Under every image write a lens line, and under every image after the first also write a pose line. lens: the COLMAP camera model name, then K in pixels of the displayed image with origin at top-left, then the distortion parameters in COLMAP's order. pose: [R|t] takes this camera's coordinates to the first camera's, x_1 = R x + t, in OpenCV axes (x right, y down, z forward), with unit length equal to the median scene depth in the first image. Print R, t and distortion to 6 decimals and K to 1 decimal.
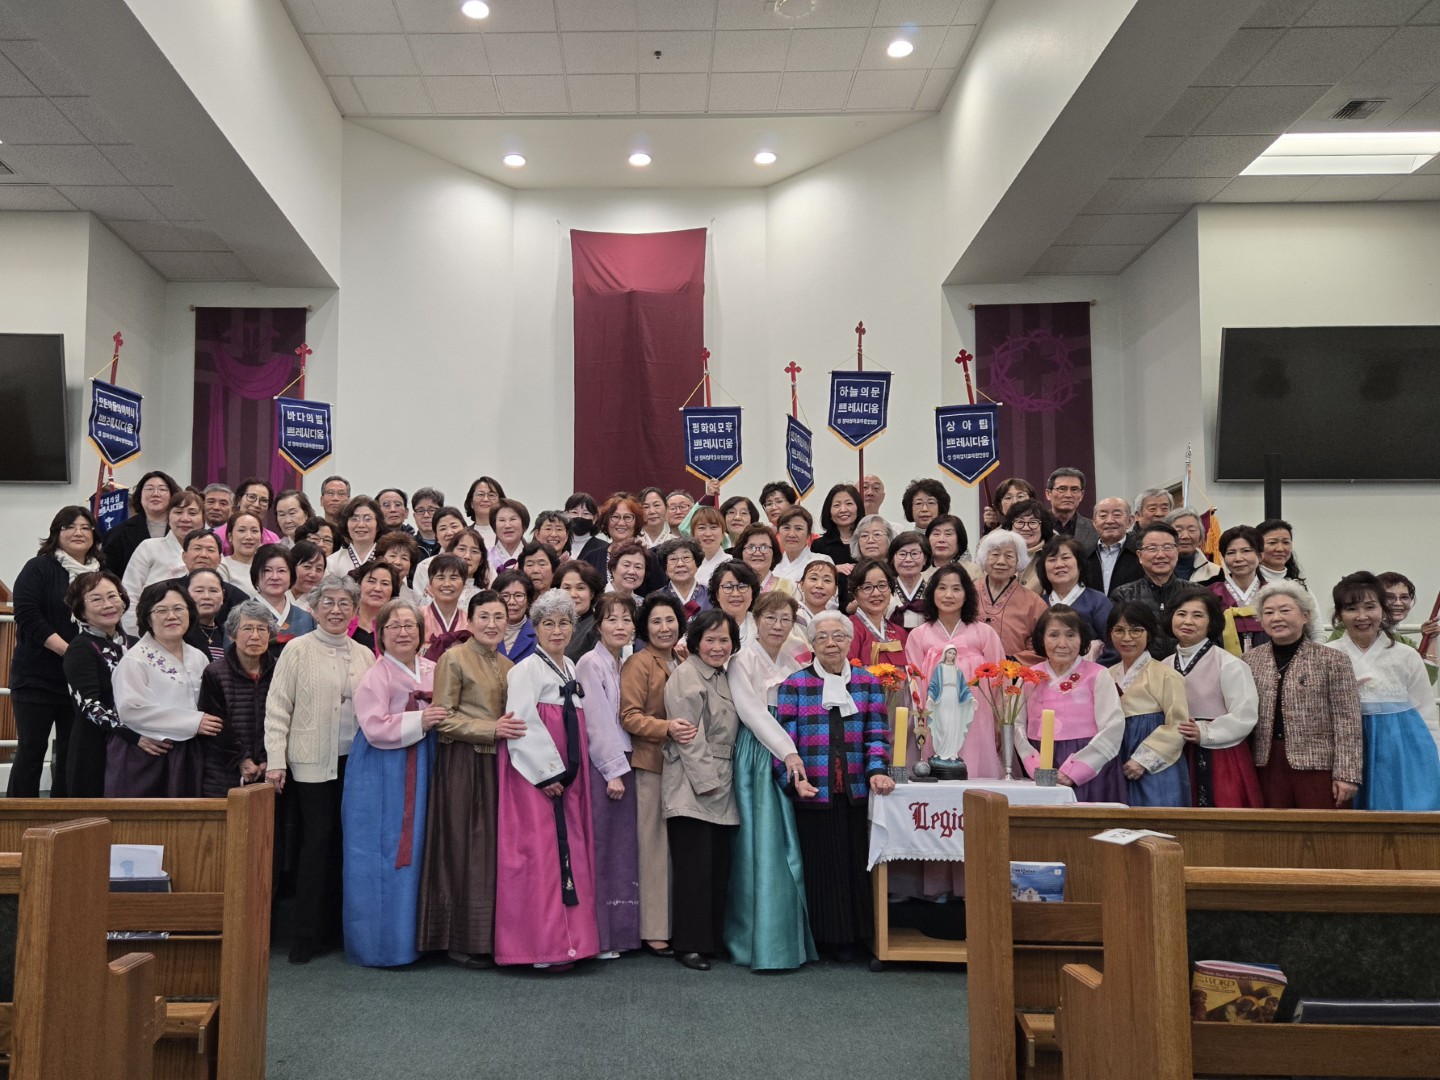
lens RADIAL K [[1097.3, 0, 618.8], [0, 1097.3, 616.5], [0, 0, 1]] dist [0.035090, 0.000597]
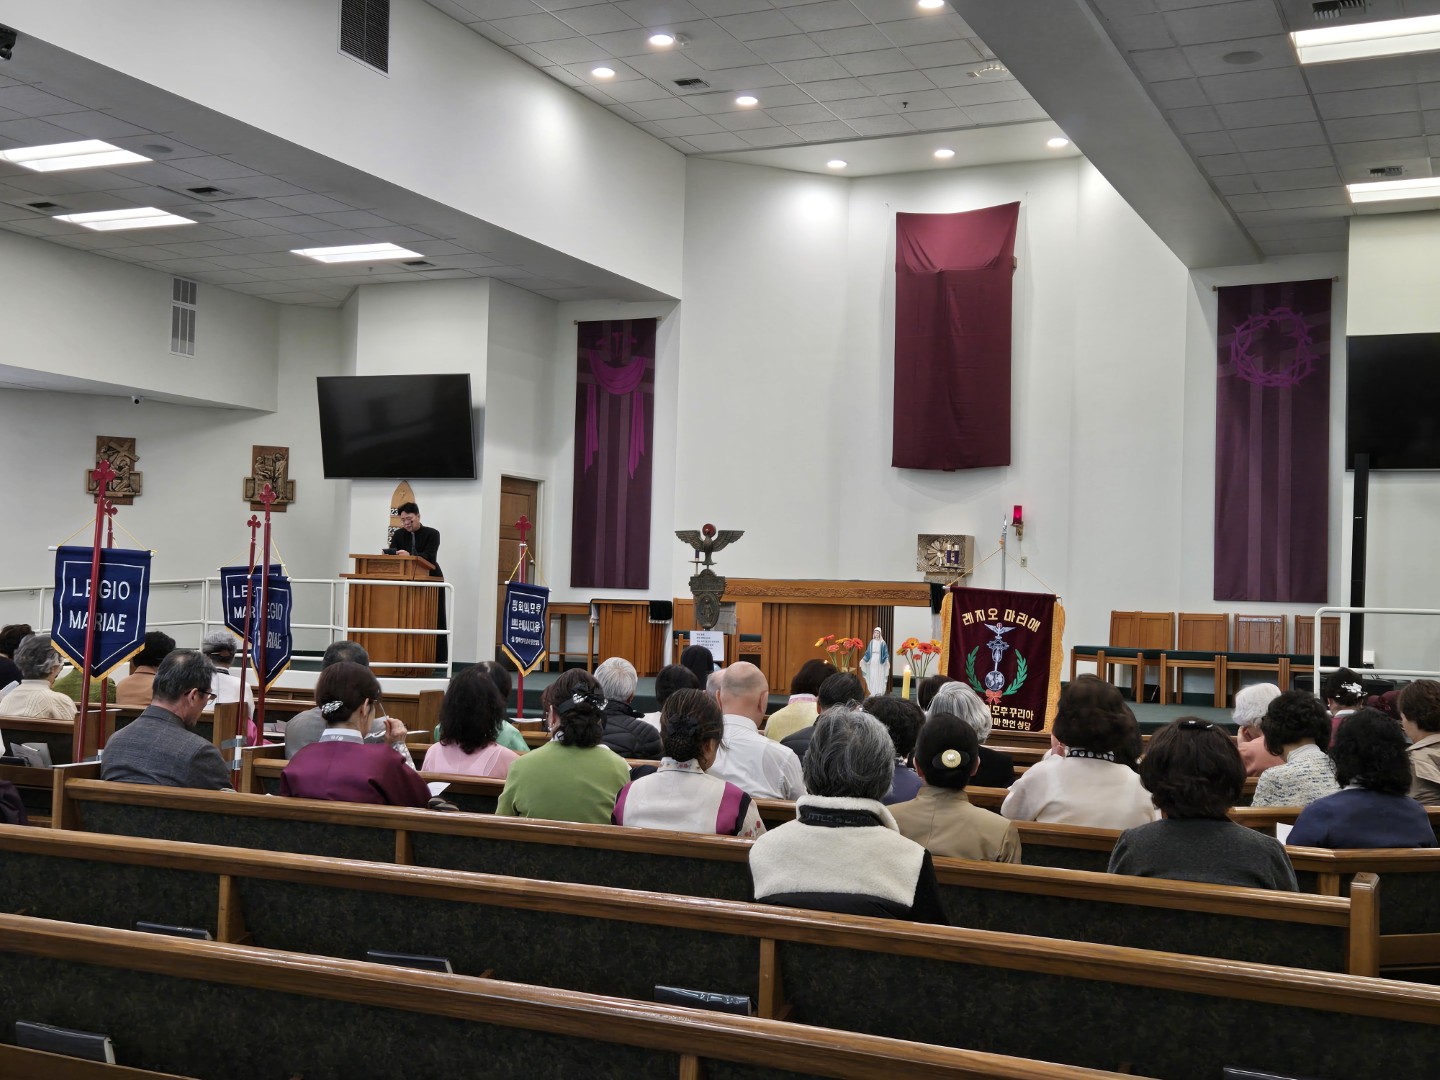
lens RADIAL K [[1648.9, 0, 720.0], [0, 1648.9, 540.0], [0, 0, 1]] dist [0.042613, -0.014541]
pose [[0.915754, 0.006140, -0.401693, 0.527452], [0.005018, 0.999630, 0.026719, -0.083168], [0.401708, -0.026484, 0.915385, -0.666321]]
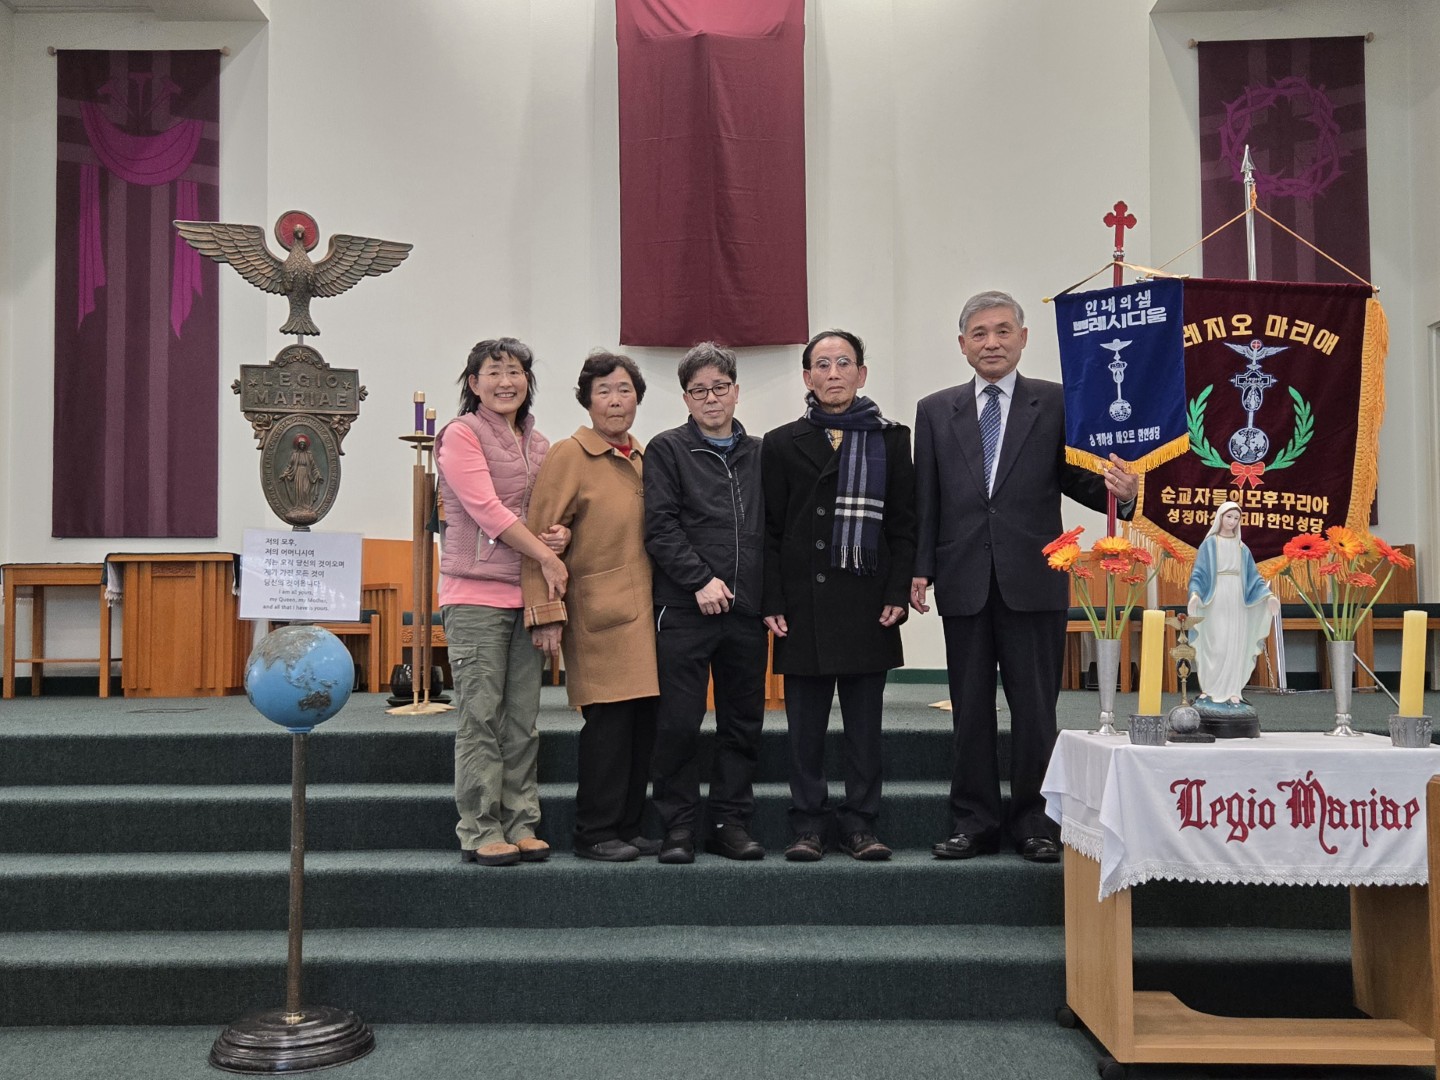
lens RADIAL K [[1374.8, 0, 724.2], [0, 1374.8, 564.5], [0, 0, 1]] dist [0.029138, -0.003930]
pose [[0.999860, -0.008842, 0.014183, 0.012896], [0.008451, 0.999590, 0.027349, 0.017077], [-0.014419, -0.027225, 0.999525, 0.134587]]
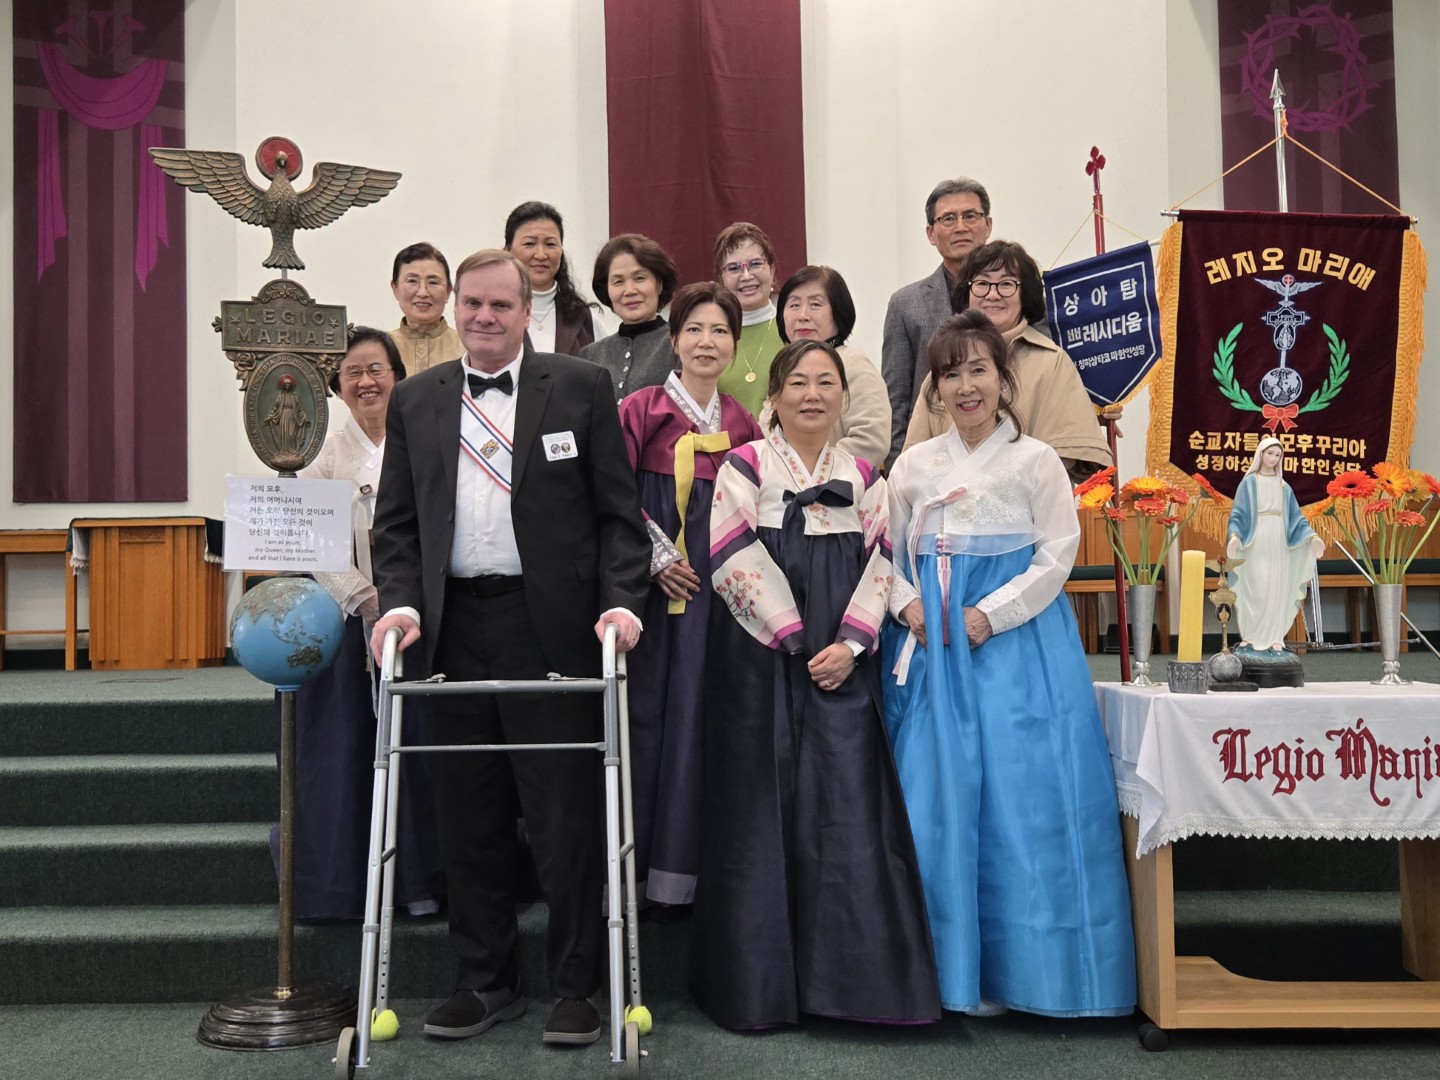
lens RADIAL K [[1444.2, 0, 718.6], [0, 1444.2, 543.3], [0, 0, 1]] dist [0.024780, -0.003217]
pose [[0.999680, -0.018469, 0.017281, 0.007758], [0.017885, 0.999284, 0.033326, 0.022939], [-0.017884, -0.033006, 0.999295, 0.137465]]
